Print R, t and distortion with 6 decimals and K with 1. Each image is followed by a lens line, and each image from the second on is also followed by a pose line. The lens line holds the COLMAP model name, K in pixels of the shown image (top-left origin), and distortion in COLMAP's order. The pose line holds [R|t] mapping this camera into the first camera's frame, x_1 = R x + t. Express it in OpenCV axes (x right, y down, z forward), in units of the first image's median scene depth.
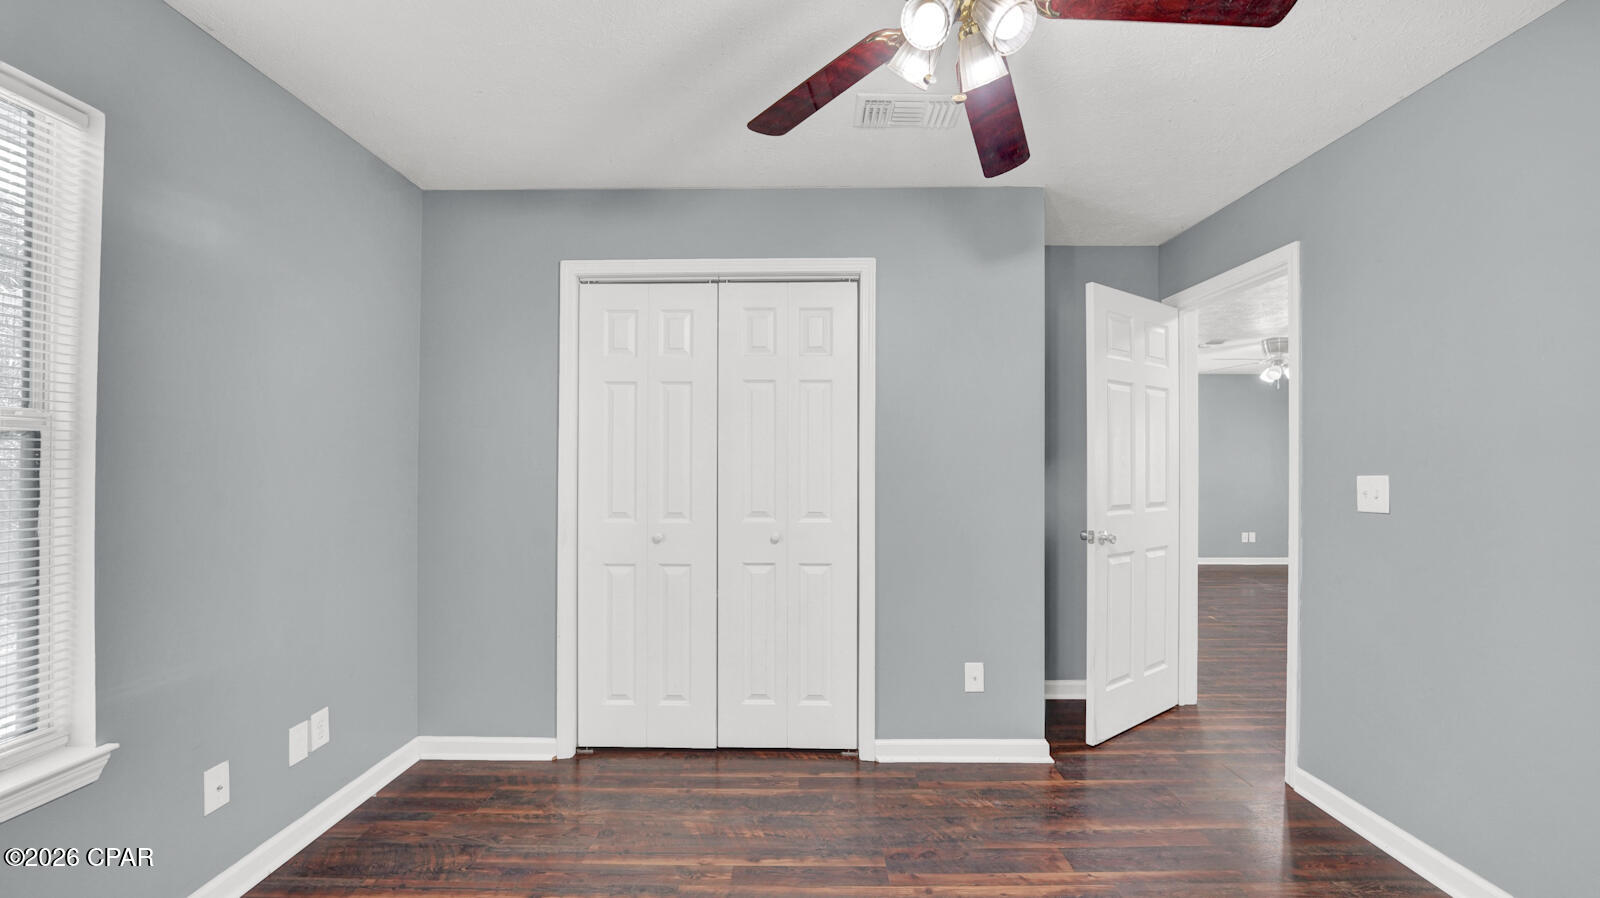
lens RADIAL K [[655.6, 0, 804.7], [0, 655.6, 451.7], [0, 0, 1]] dist [-0.026787, 0.003015]
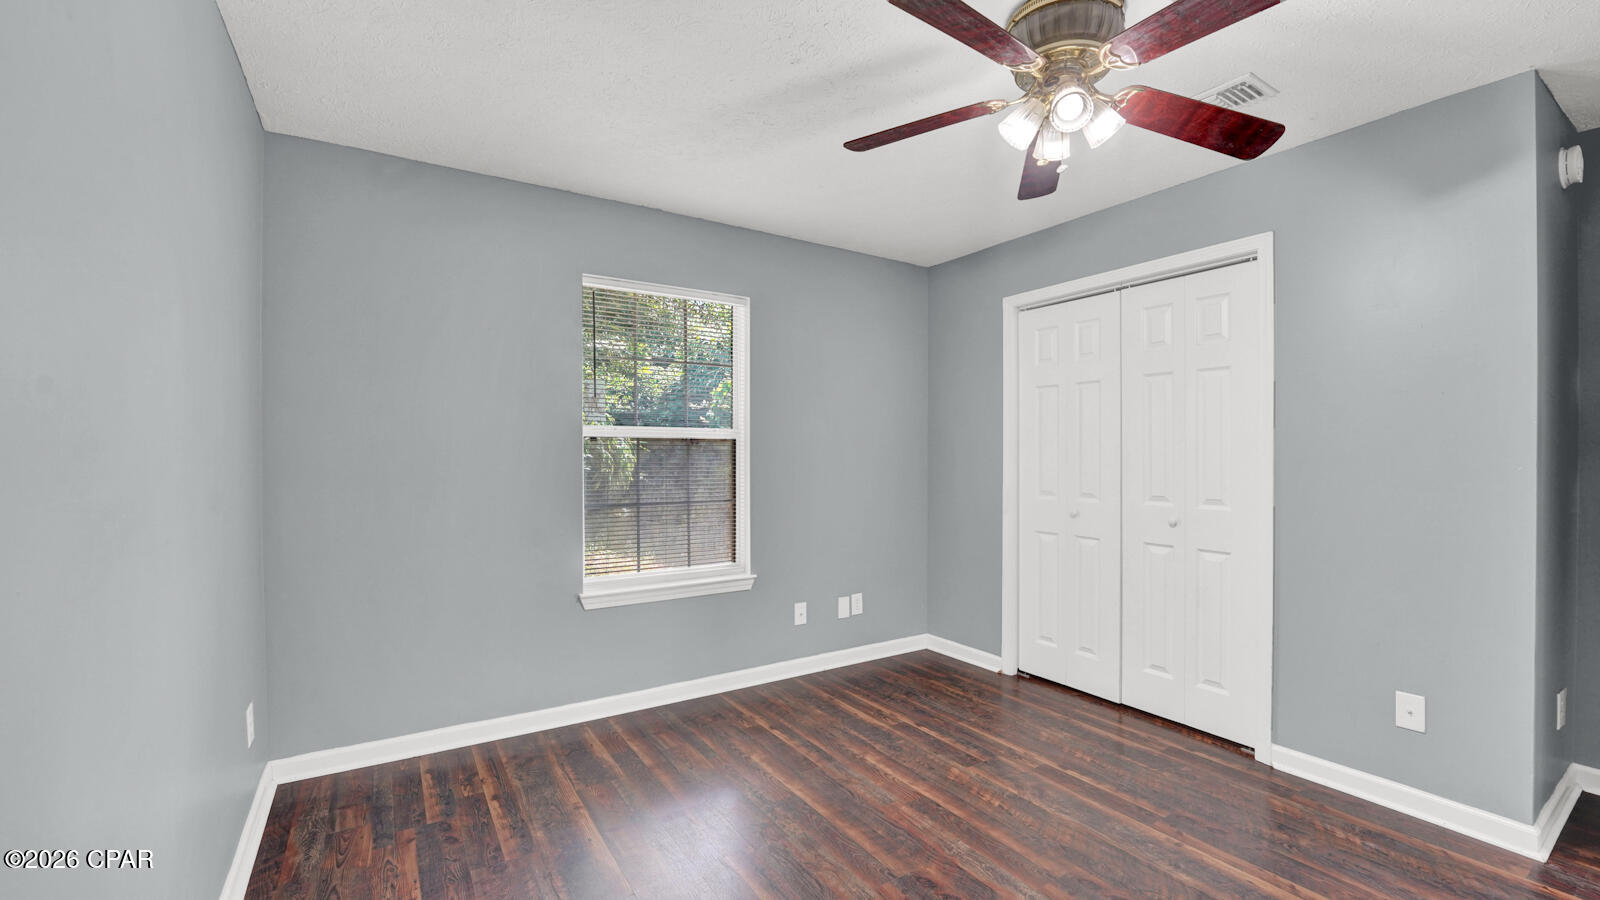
lens RADIAL K [[655.6, 0, 793.8], [0, 655.6, 452.9], [0, 0, 1]] dist [-0.026787, 0.003015]
pose [[0.541994, -0.001329, -0.840381, 0.522136], [0.015236, 0.999850, 0.008246, 0.002725], [0.840244, -0.017273, 0.541933, -0.079712]]
